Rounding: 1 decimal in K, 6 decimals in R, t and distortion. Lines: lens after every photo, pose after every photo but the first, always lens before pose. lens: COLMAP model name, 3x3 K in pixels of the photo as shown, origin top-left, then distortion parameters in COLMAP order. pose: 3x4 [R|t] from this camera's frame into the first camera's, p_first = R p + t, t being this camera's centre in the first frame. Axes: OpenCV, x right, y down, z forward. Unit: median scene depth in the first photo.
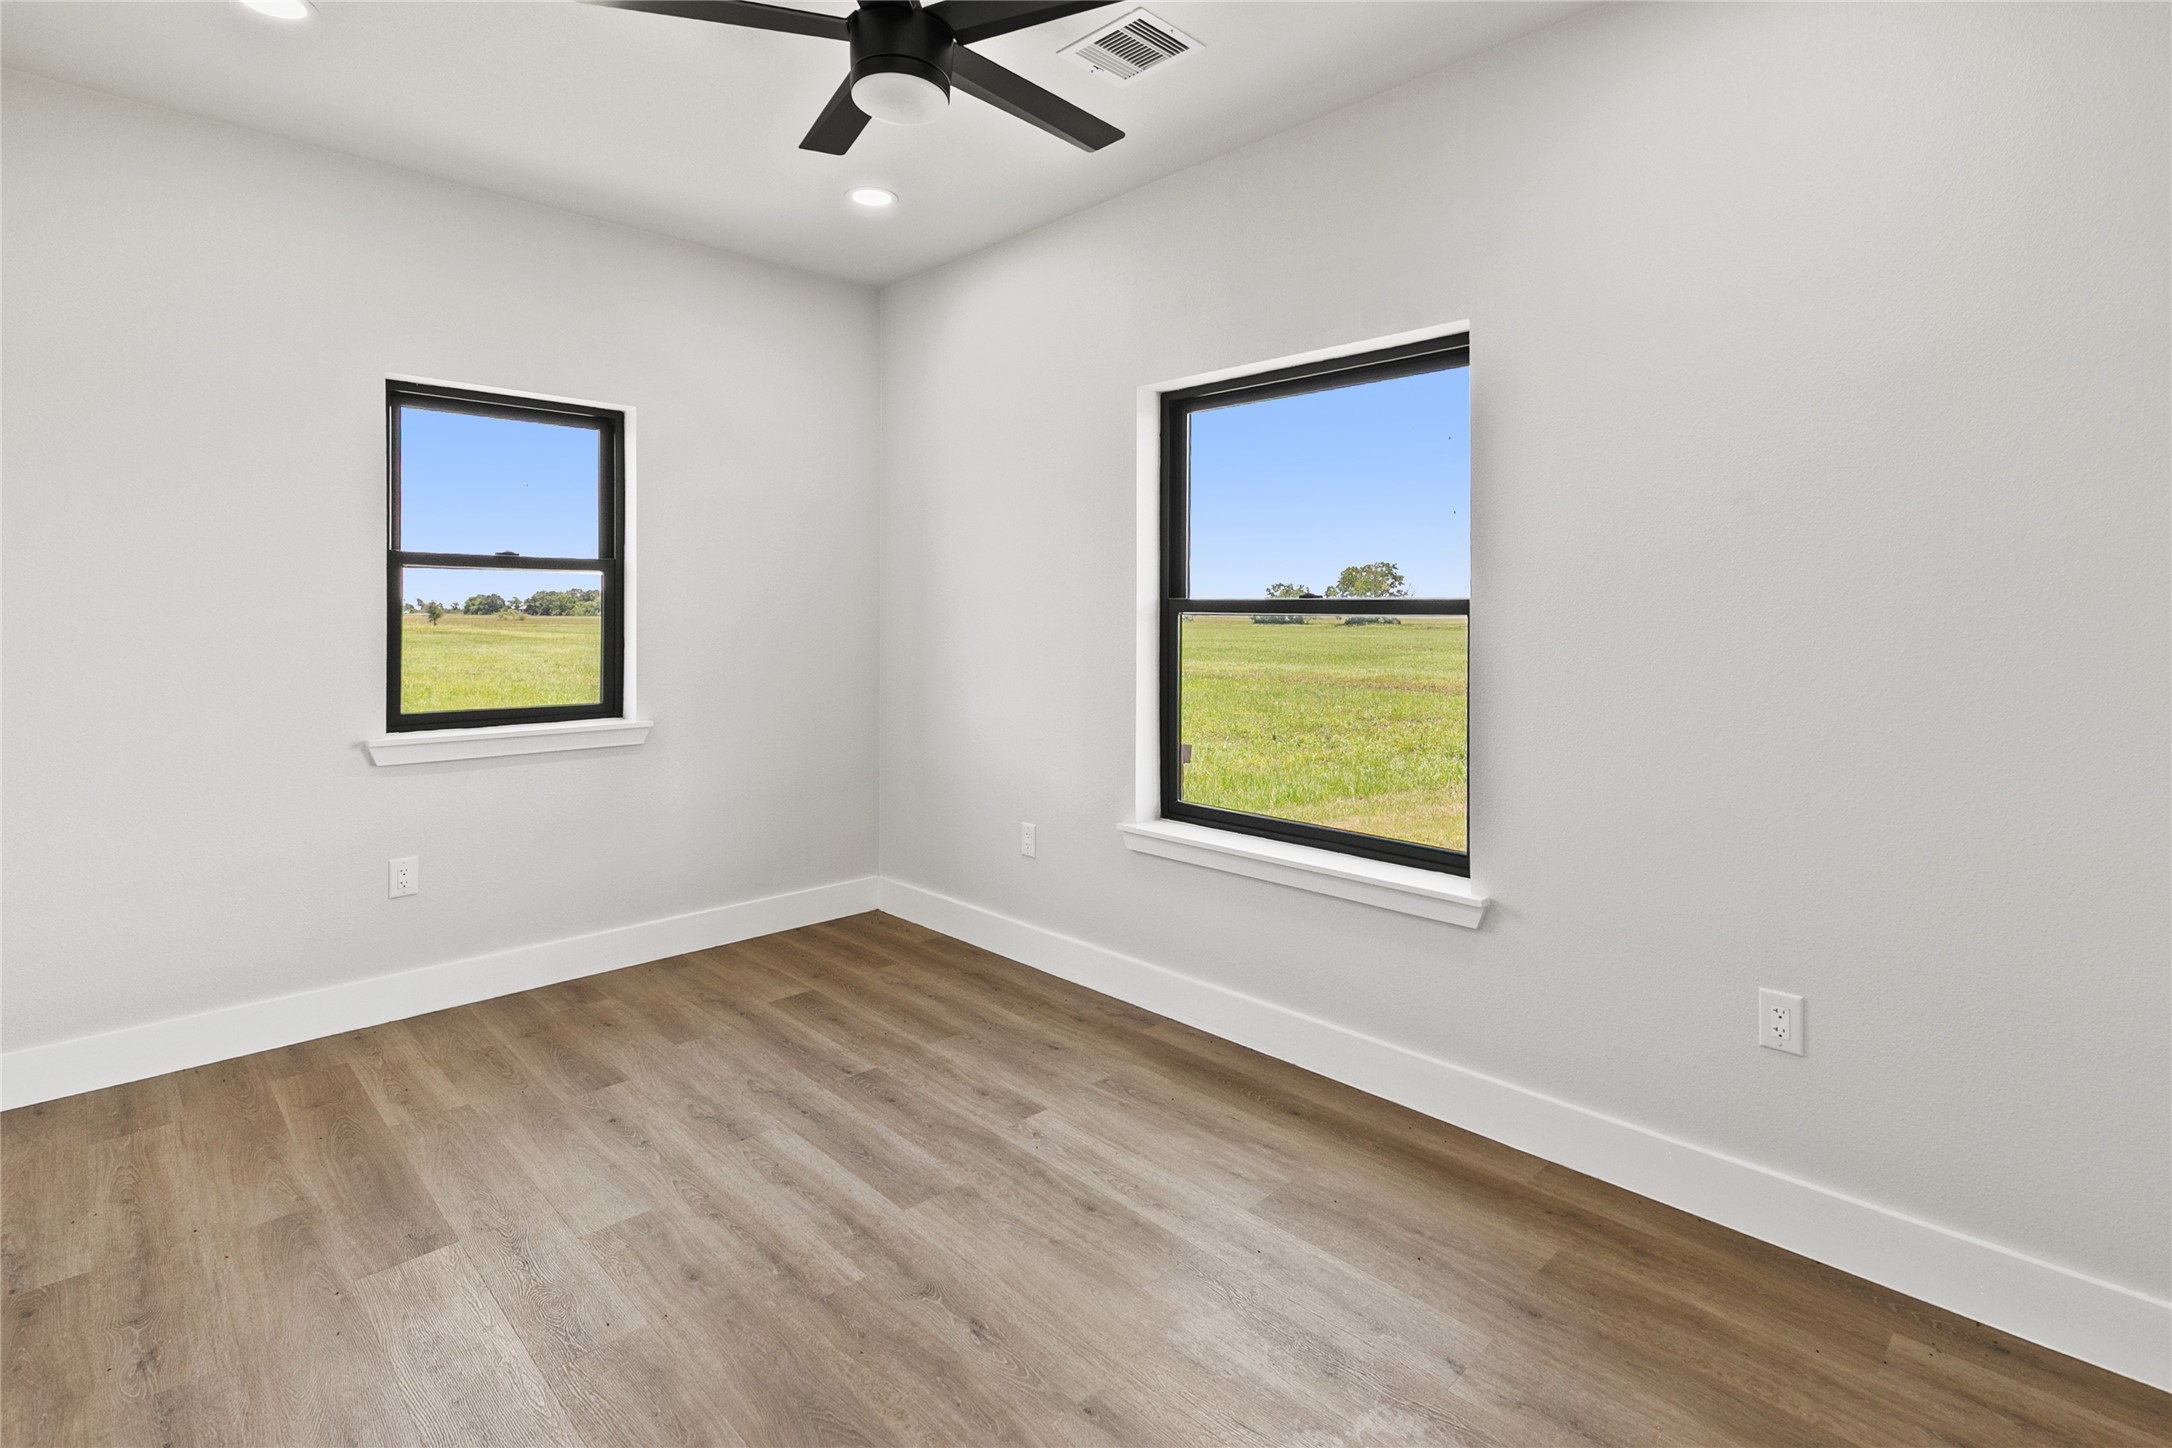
lens RADIAL K [[1000.0, 0, 1108.5], [0, 1000.0, 713.2], [0, 0, 1]] dist [-0.000898, -0.000121]
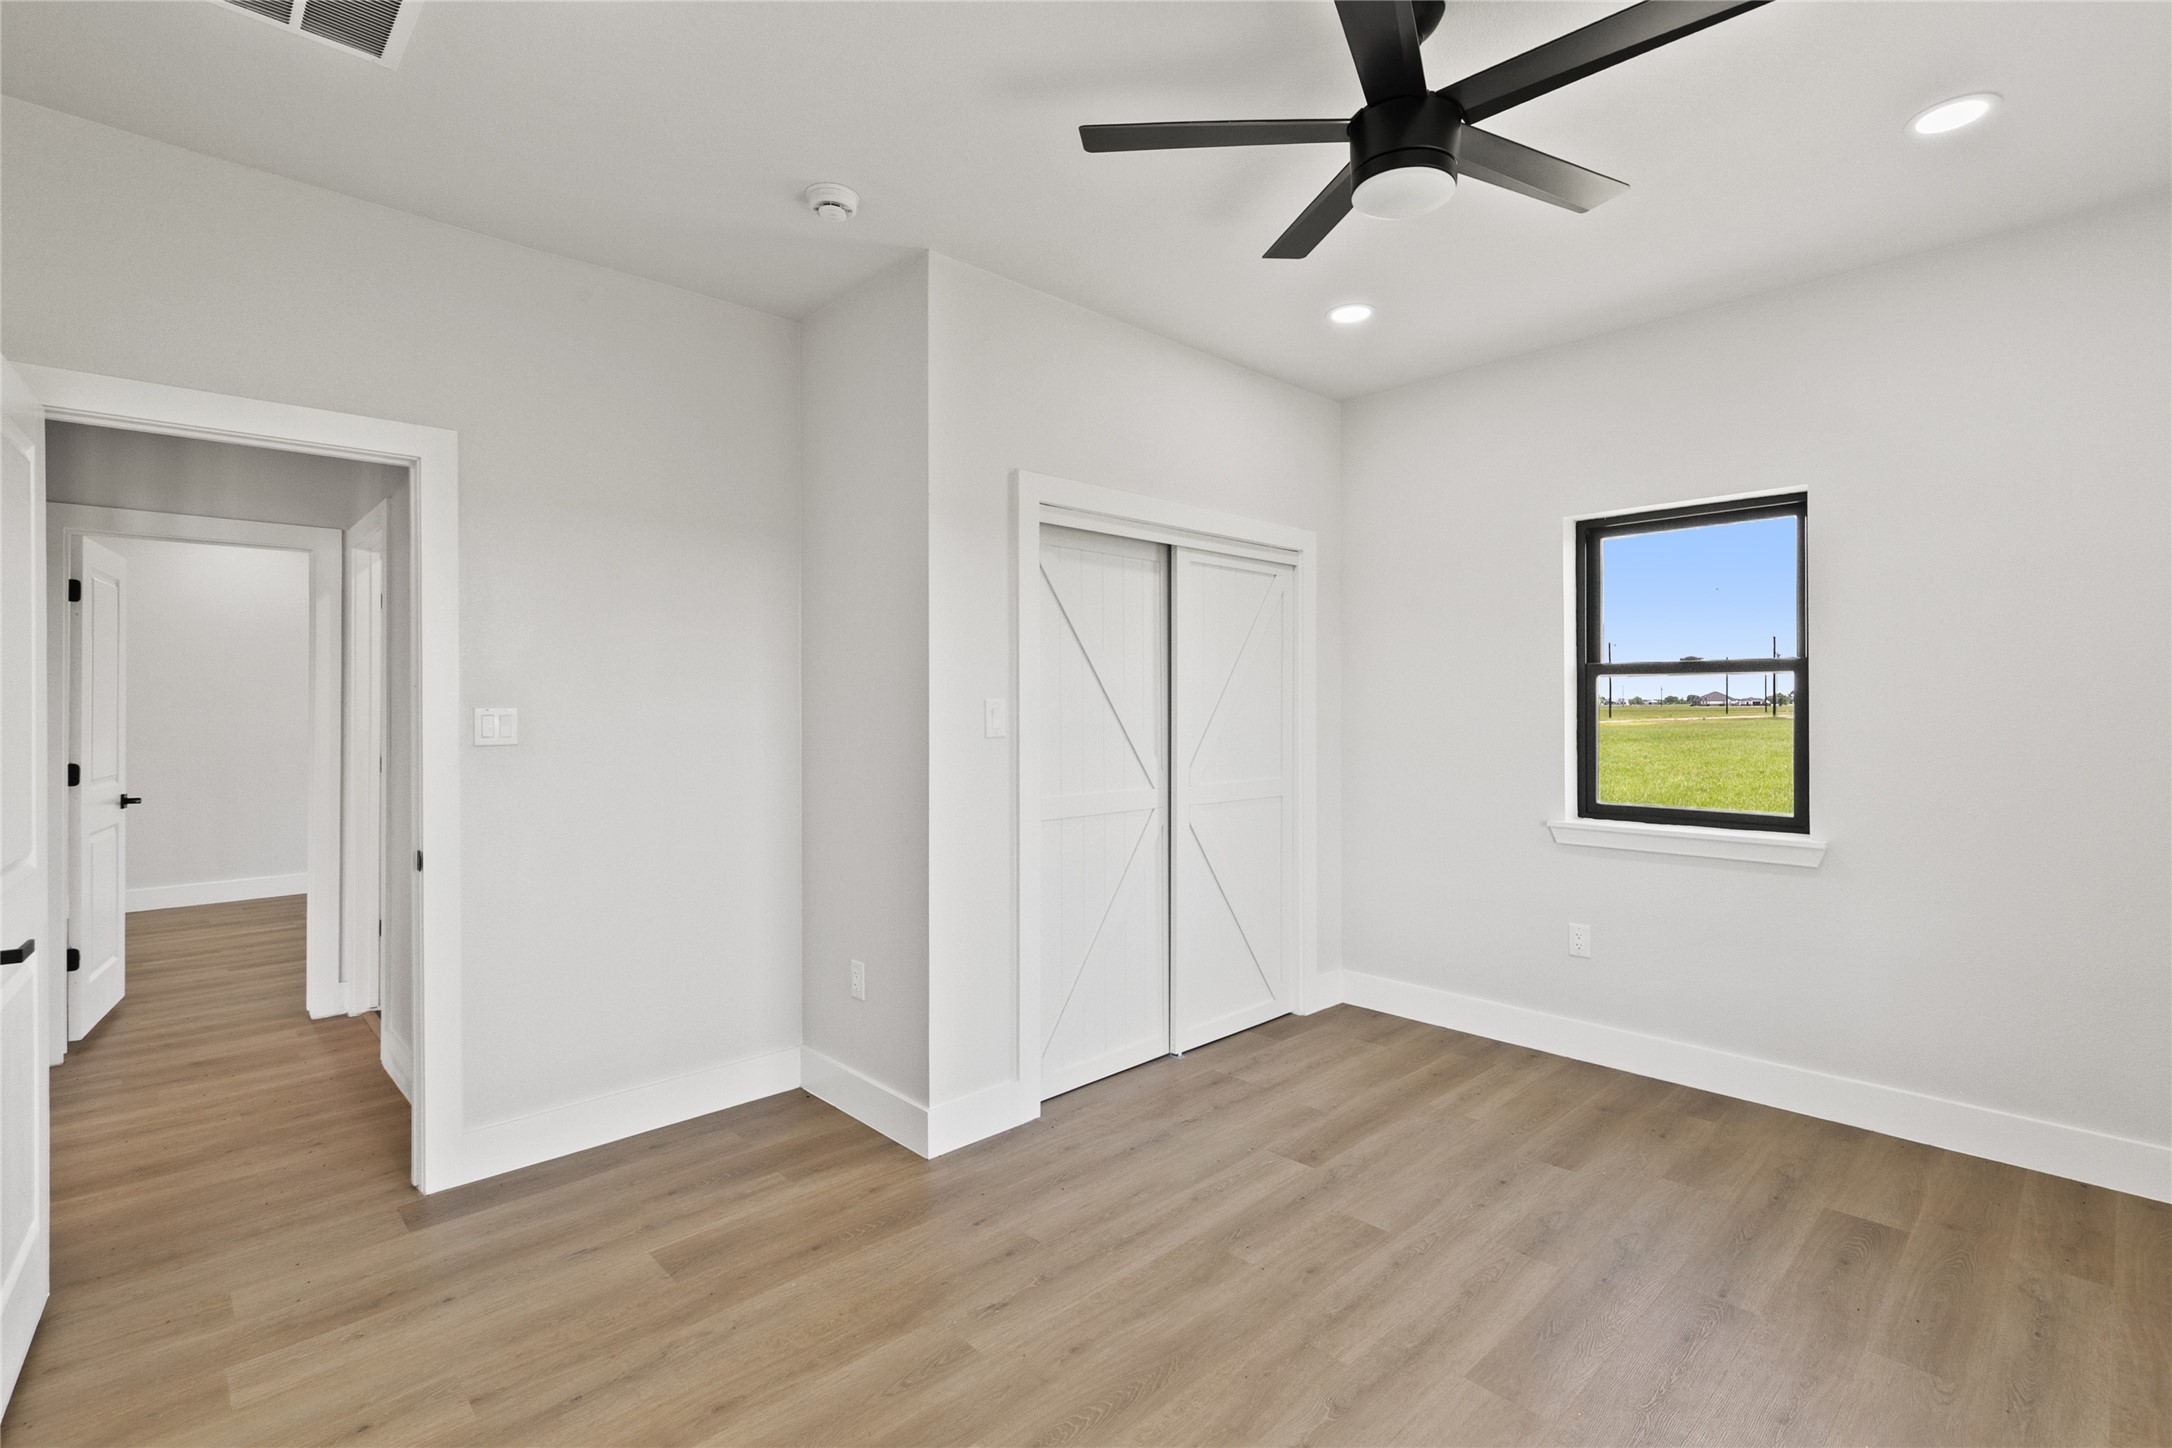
lens RADIAL K [[1000.0, 0, 1108.5], [0, 1000.0, 713.2], [0, 0, 1]] dist [-0.000898, -0.000121]
pose [[-0.003587, 0.003186, -0.999988, 0.571997], [-0.094771, 0.995493, 0.003512, -0.063402], [0.995493, 0.094783, -0.003269, 0.502843]]
